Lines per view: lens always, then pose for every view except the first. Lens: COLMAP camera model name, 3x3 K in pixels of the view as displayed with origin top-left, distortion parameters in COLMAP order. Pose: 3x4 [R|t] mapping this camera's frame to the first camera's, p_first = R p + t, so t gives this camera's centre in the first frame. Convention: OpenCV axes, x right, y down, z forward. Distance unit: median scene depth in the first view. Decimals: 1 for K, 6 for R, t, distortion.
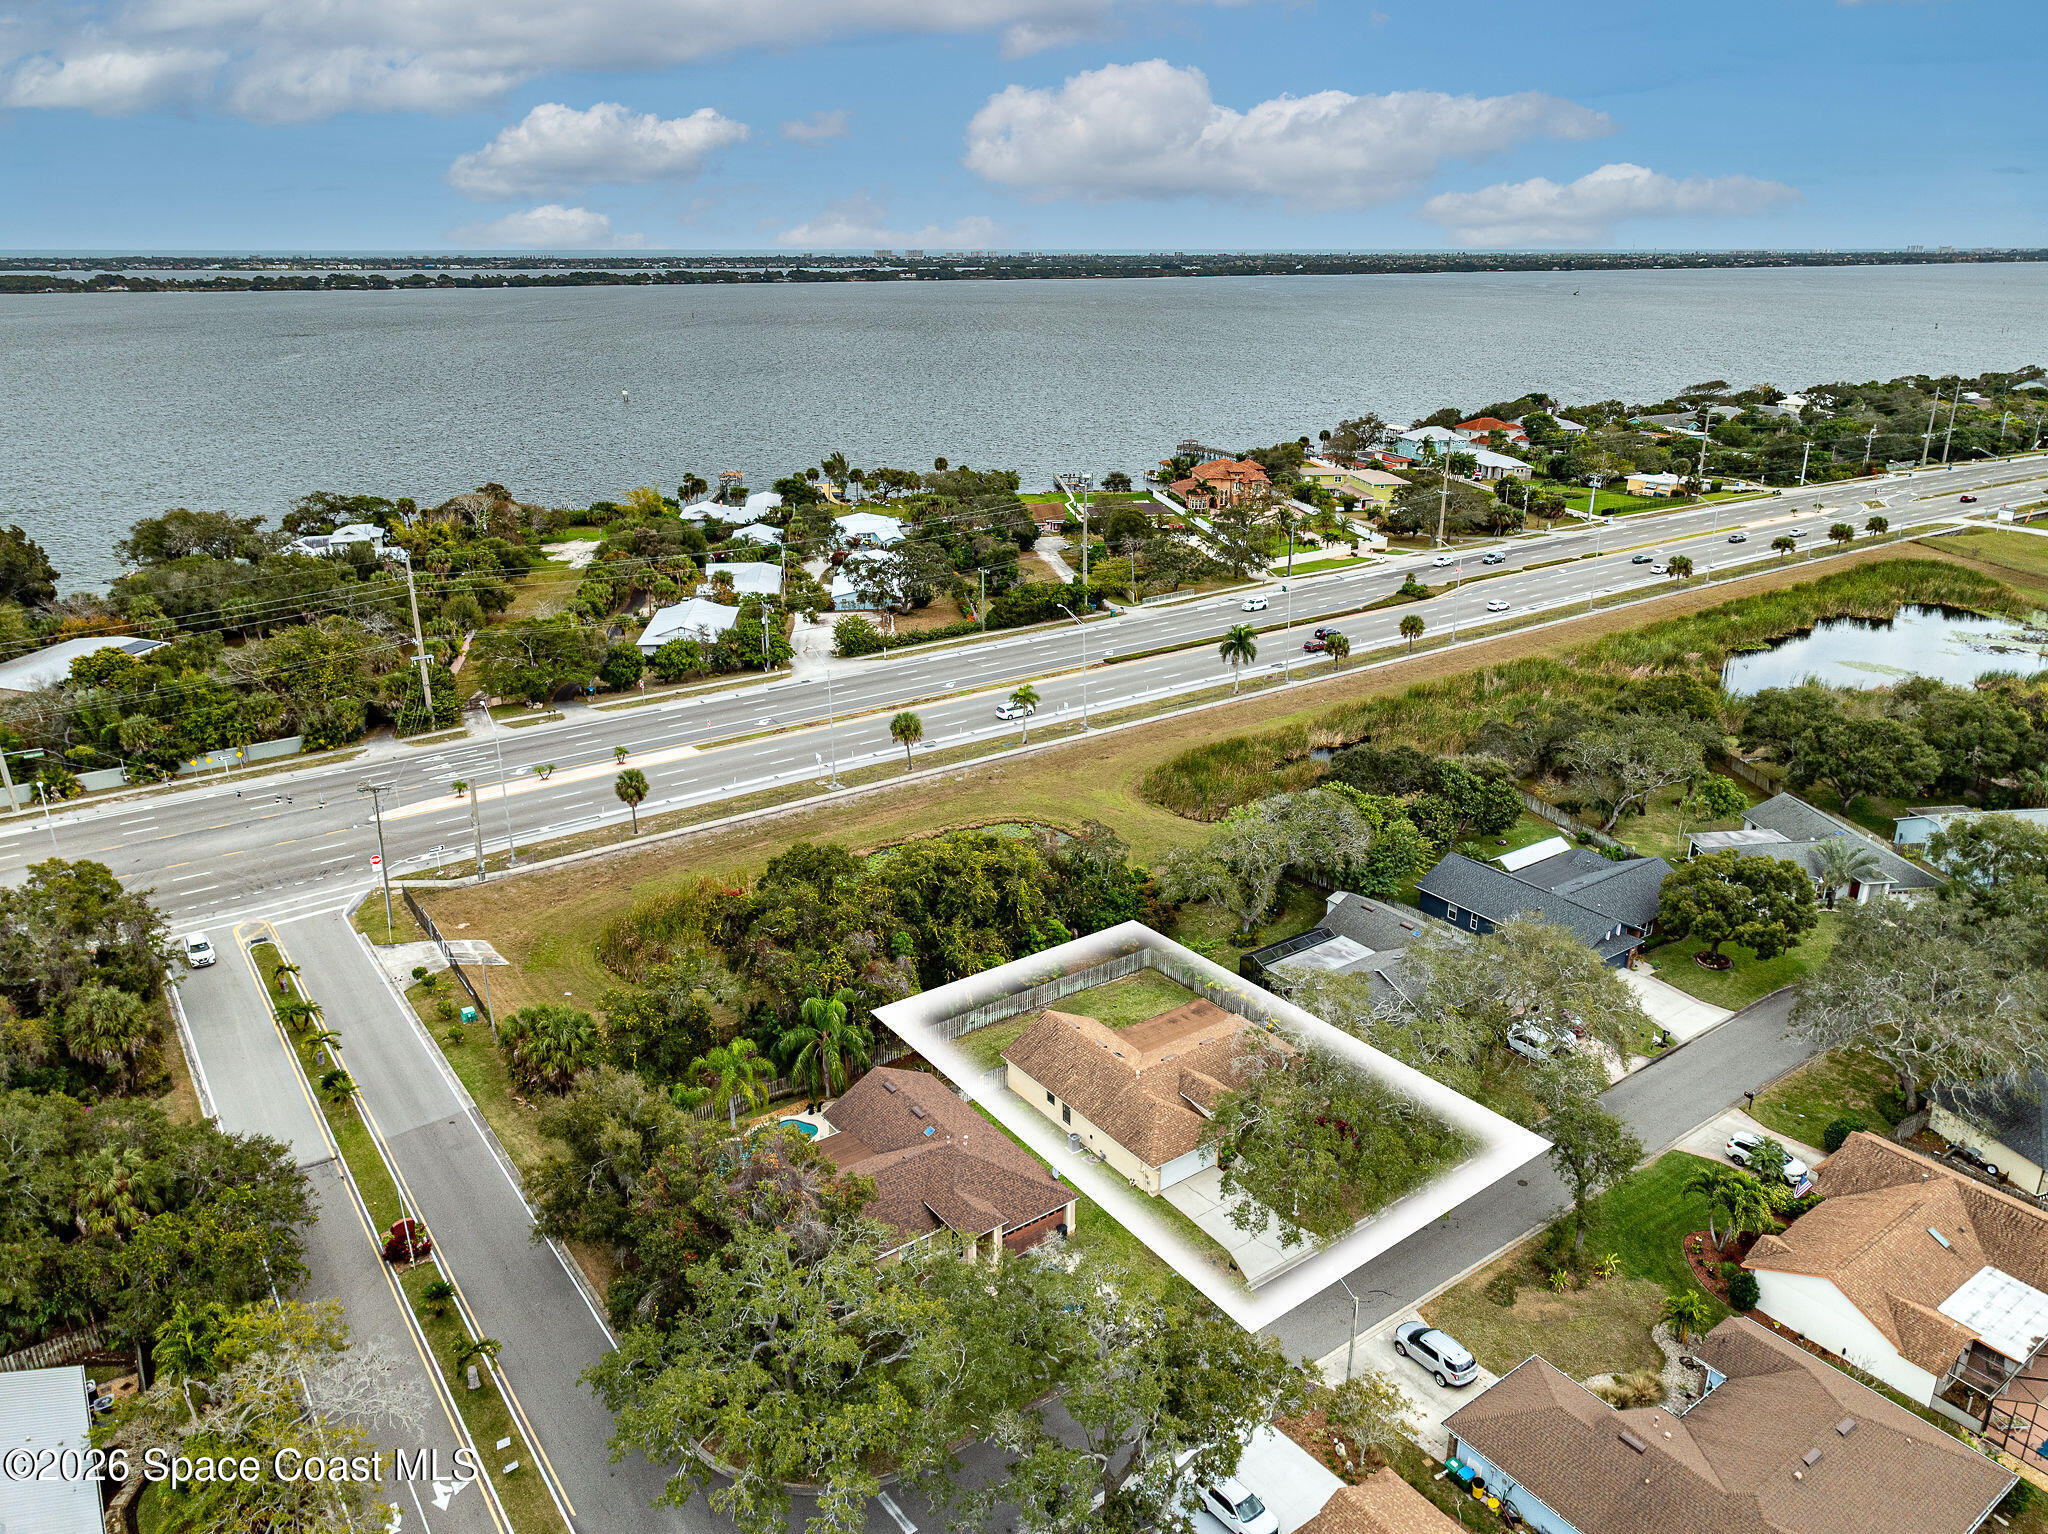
lens RADIAL K [[1428.8, 0, 1024.0], [0, 1428.8, 767.0], [0, 0, 1]] dist [-0.008261, 0.020805]
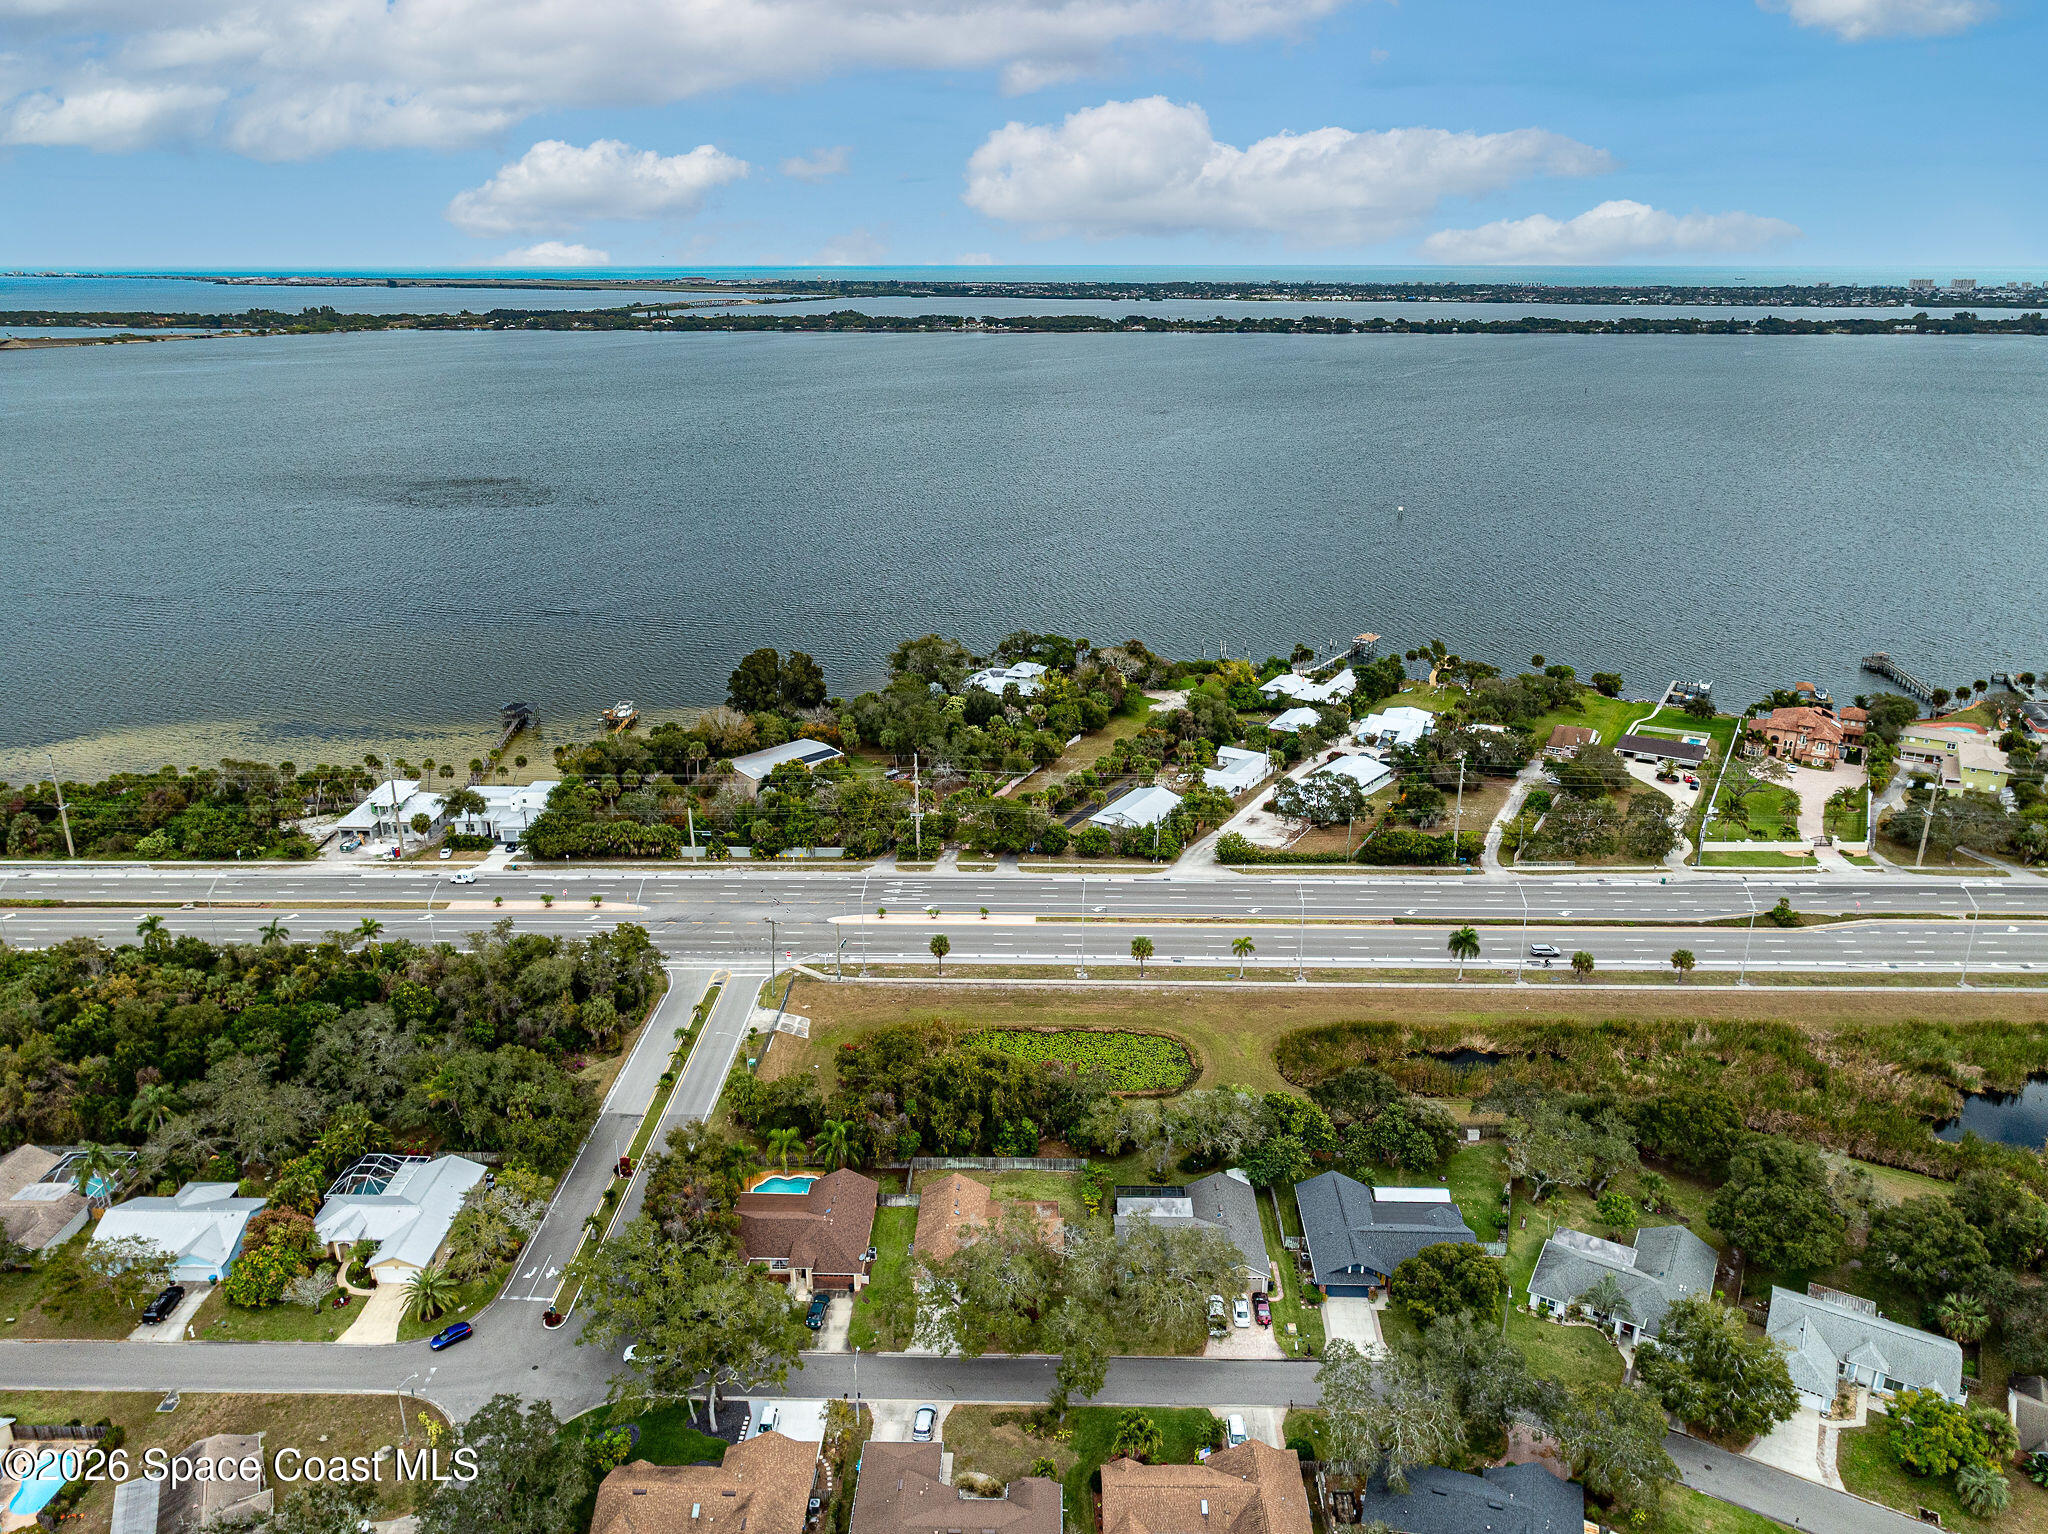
lens RADIAL K [[1428.8, 0, 1024.0], [0, 1428.8, 767.0], [0, 0, 1]] dist [-0.008261, 0.020805]
pose [[0.798522, 0.198997, -0.568123, 0.565840], [-0.204592, 0.977314, 0.054761, -0.244583], [0.566132, 0.072506, 0.821120, -0.225842]]
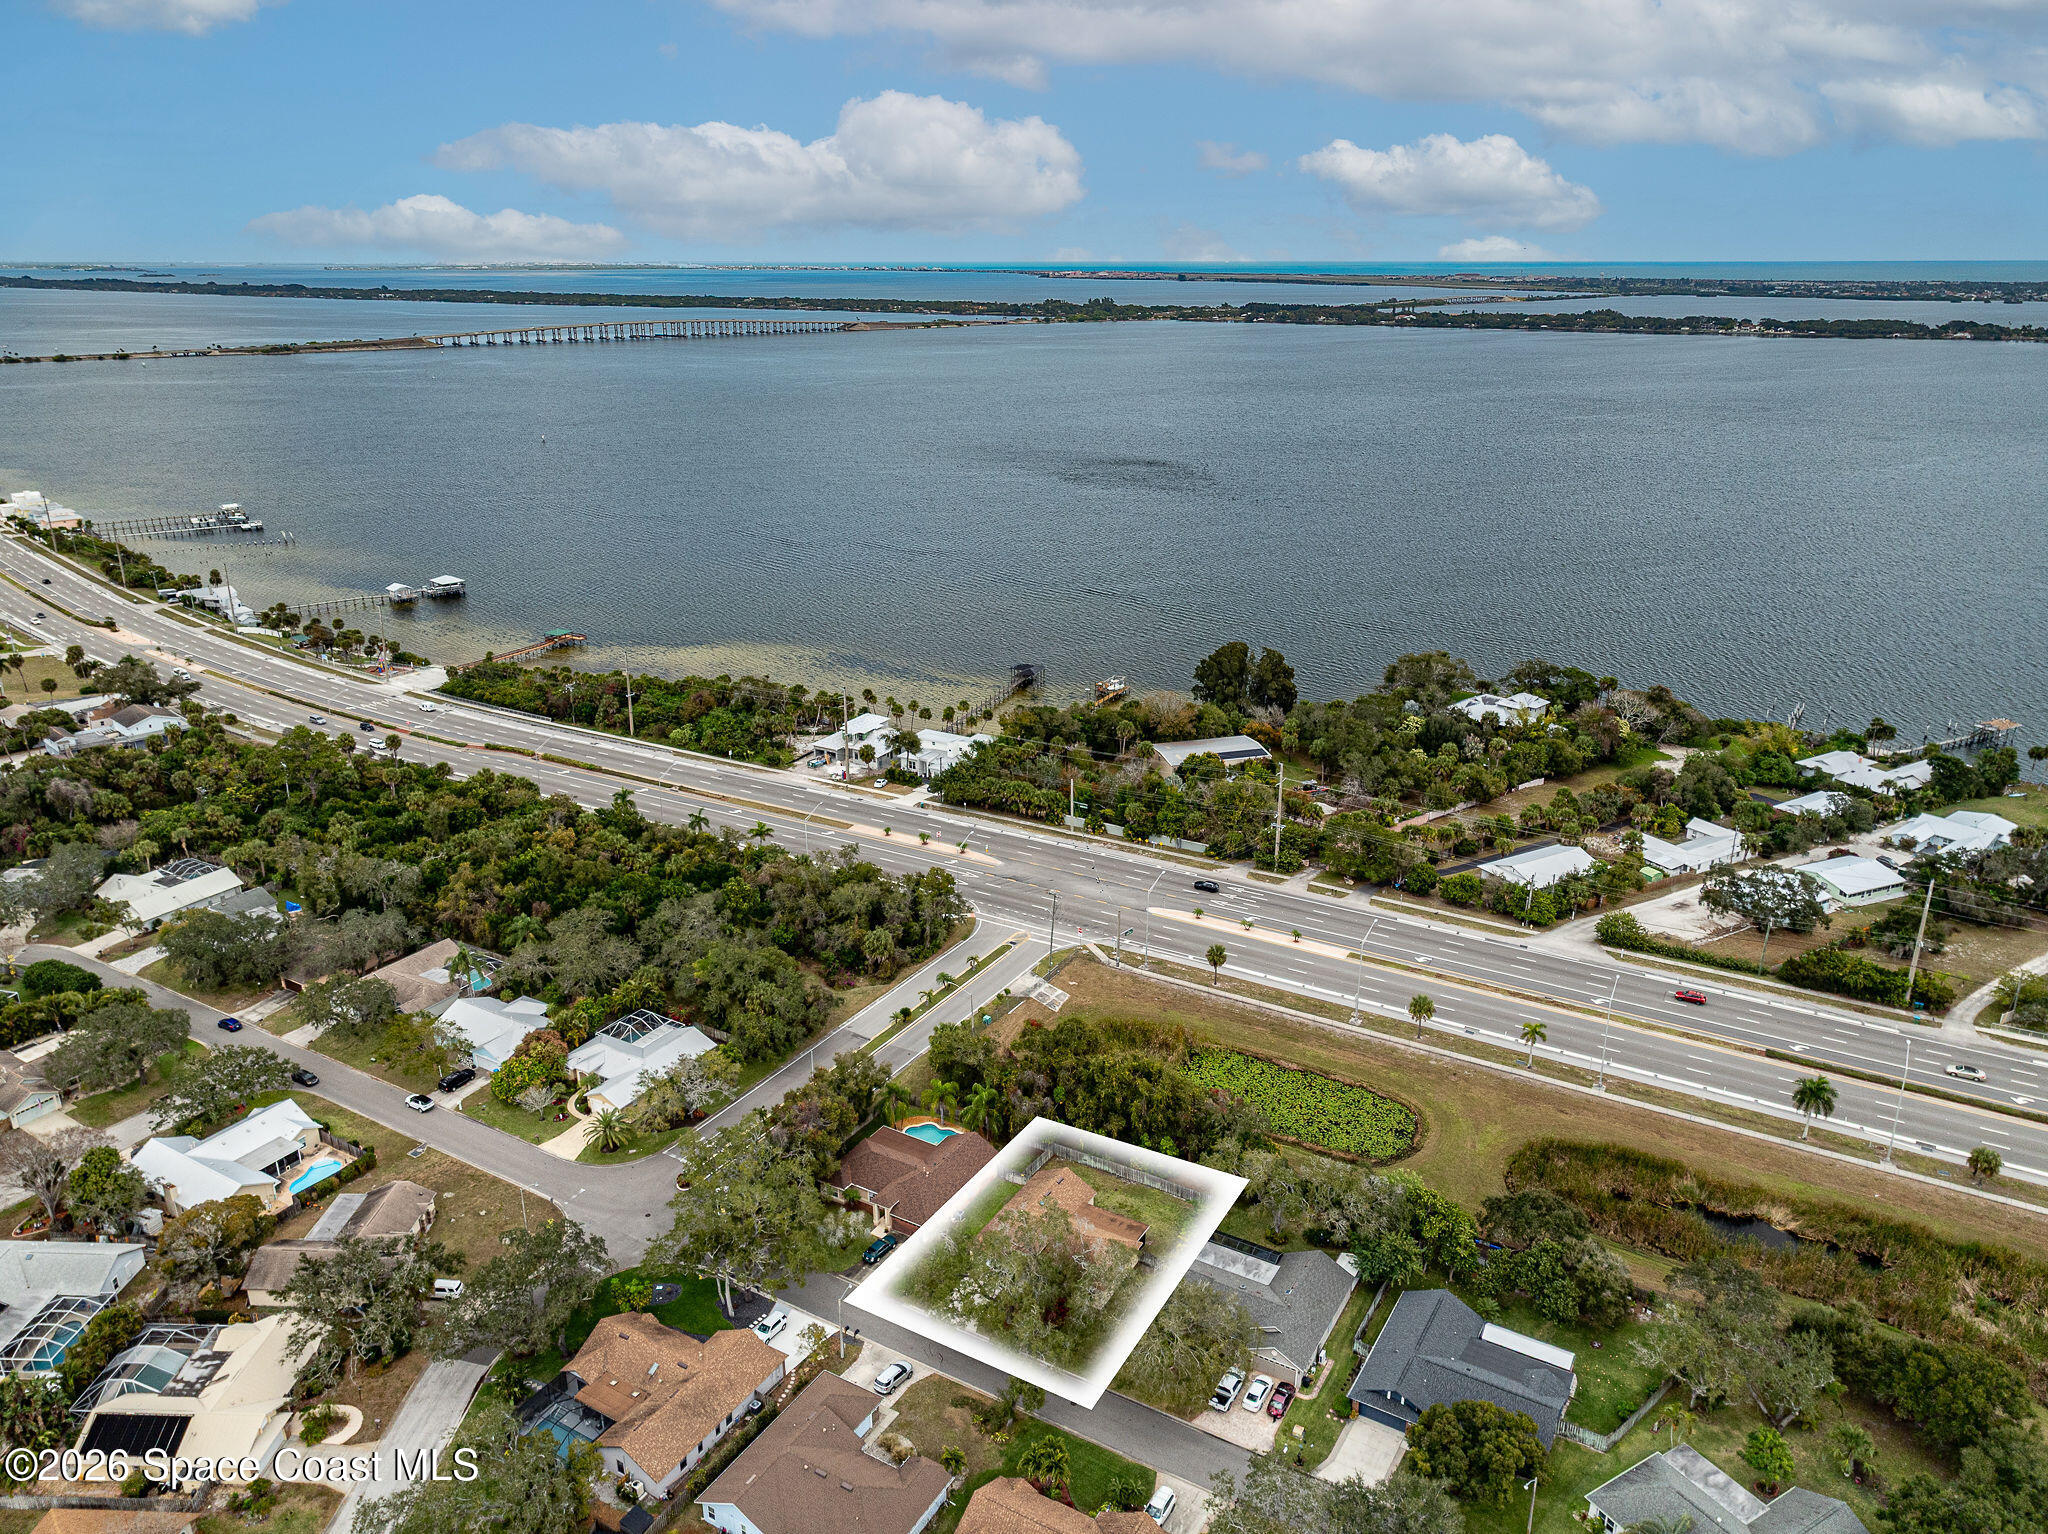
lens RADIAL K [[1428.8, 0, 1024.0], [0, 1428.8, 767.0], [0, 0, 1]] dist [-0.008261, 0.020805]
pose [[0.406485, 0.305763, -0.860976, 0.782592], [-0.312733, 0.931981, 0.183331, -0.338924], [0.858469, 0.194734, 0.474458, 0.036251]]
